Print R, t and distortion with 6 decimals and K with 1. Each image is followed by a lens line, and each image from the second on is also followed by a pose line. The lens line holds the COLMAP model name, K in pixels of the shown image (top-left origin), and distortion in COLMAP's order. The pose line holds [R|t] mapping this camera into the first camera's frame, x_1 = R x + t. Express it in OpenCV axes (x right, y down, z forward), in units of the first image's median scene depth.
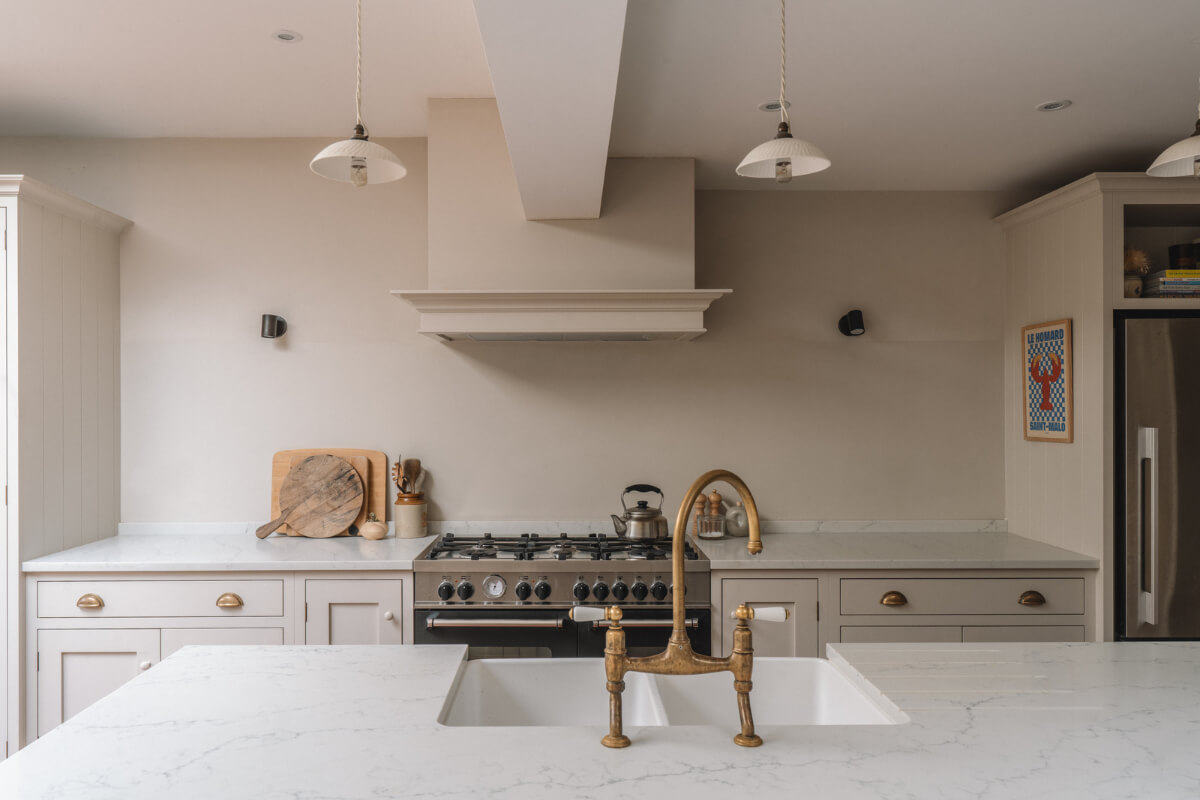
lens RADIAL K [[1145.8, 0, 605.3], [0, 1145.8, 388.2], [0, 0, 1]] dist [0.010917, 0.000000]
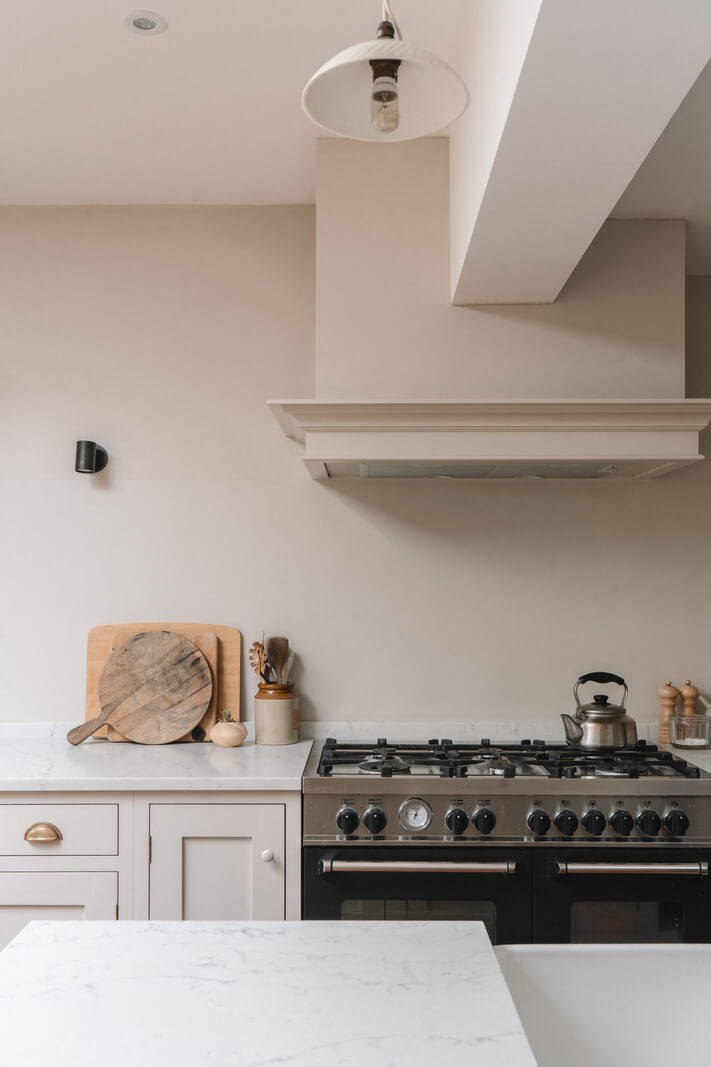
lens RADIAL K [[1275.4, 0, 358.2], [0, 1275.4, 541.1], [0, 0, 1]] dist [0.031320, 0.000000]
pose [[0.999910, 0.002280, -0.013191, -0.111796], [-0.002632, 0.999639, -0.026752, 0.023034], [0.013125, 0.026784, 0.999555, 0.188600]]
